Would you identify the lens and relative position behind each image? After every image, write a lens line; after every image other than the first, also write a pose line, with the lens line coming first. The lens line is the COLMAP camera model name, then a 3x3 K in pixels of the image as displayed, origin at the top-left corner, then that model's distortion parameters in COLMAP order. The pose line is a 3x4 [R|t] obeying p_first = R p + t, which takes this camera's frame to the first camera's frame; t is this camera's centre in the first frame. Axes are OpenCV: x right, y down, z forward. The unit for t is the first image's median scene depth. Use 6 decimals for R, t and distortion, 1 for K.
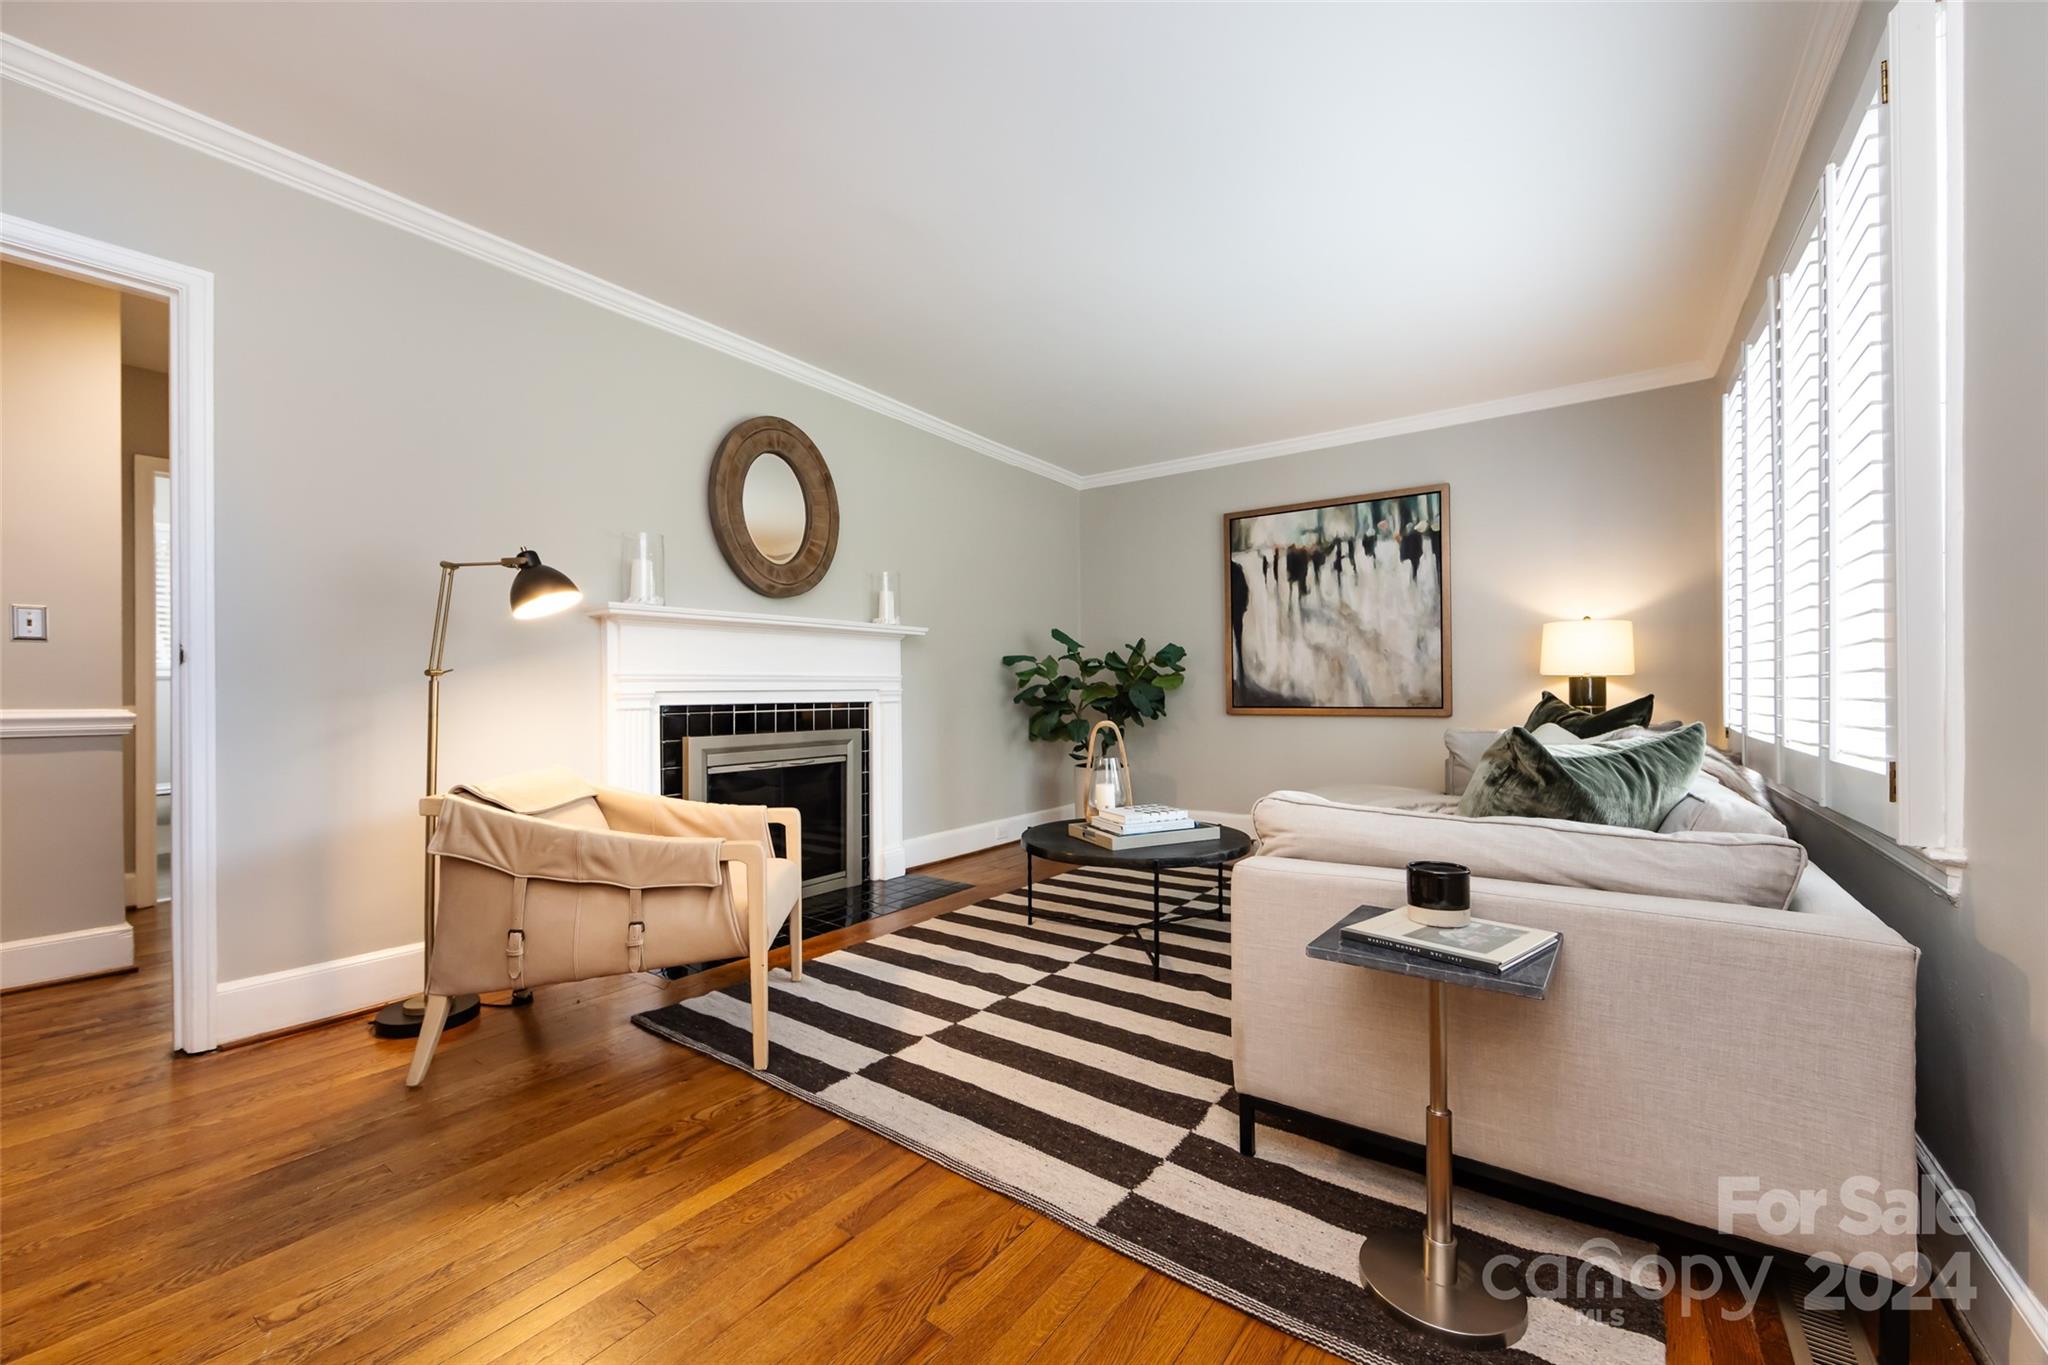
lens RADIAL K [[804.5, 0, 1017.4], [0, 804.5, 690.5], [0, 0, 1]] dist [-0.005130, 0.000978]
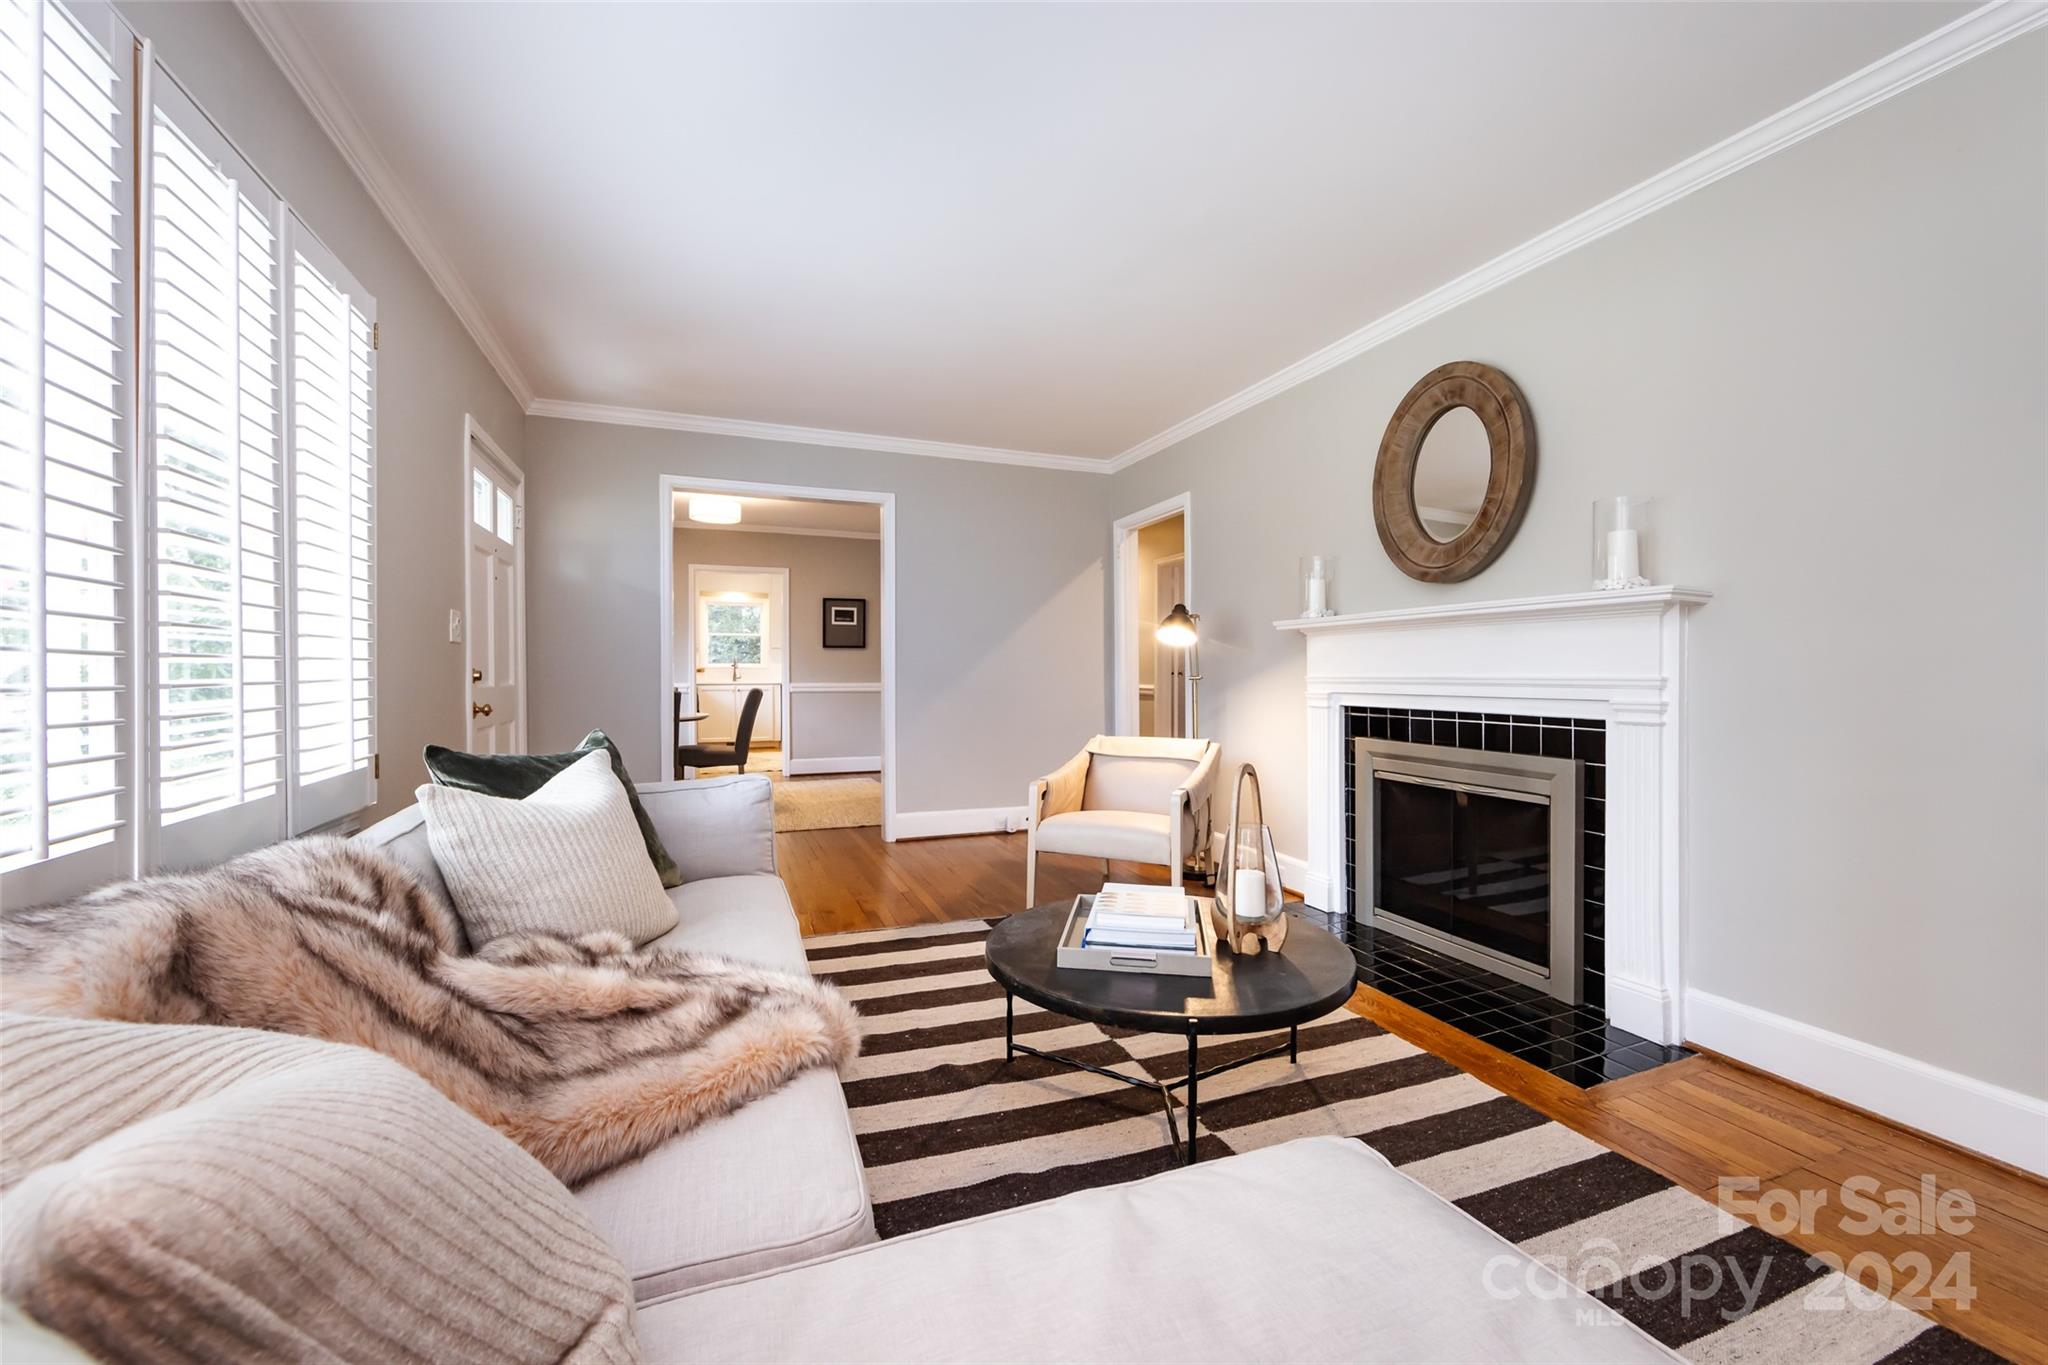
lens RADIAL K [[804.5, 0, 1044.0], [0, 804.5, 681.9], [0, 0, 1]] dist [-0.005130, 0.000978]
pose [[-0.532387, 0.009717, -0.846446, 0.485384], [-0.002038, 0.999917, 0.012760, -0.018362], [0.846499, 0.008519, -0.532322, 0.848923]]
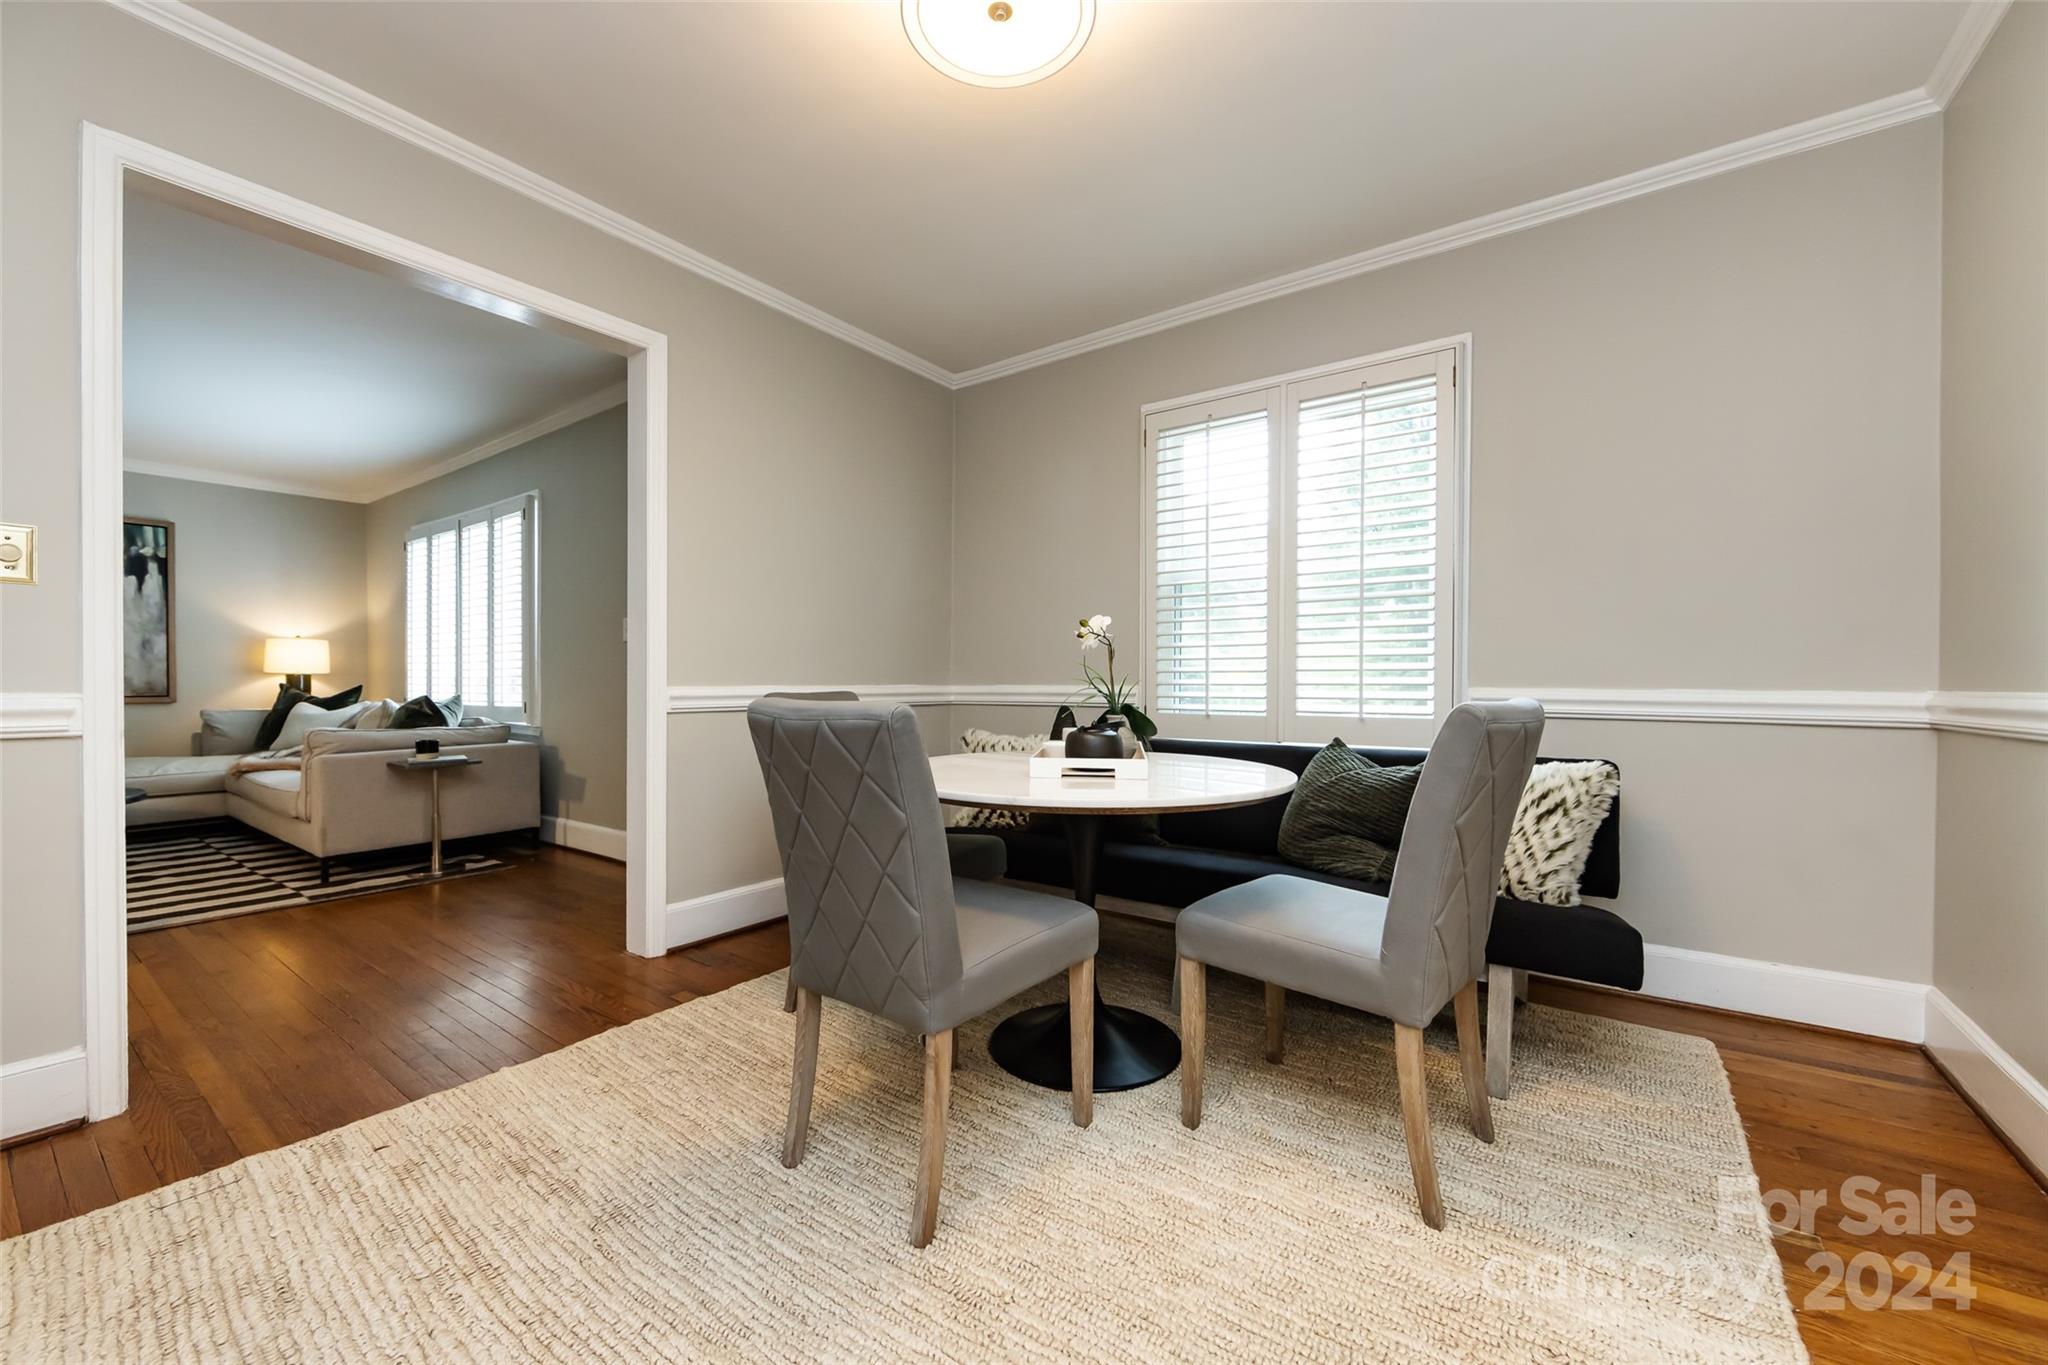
lens RADIAL K [[804.5, 0, 1029.1], [0, 804.5, 686.1], [0, 0, 1]] dist [-0.005130, 0.000978]
pose [[0.004032, 0.001286, 0.999991, -0.710785], [0.002643, 0.999996, -0.001297, 0.010333], [-0.999988, 0.002649, 0.004029, -0.363091]]
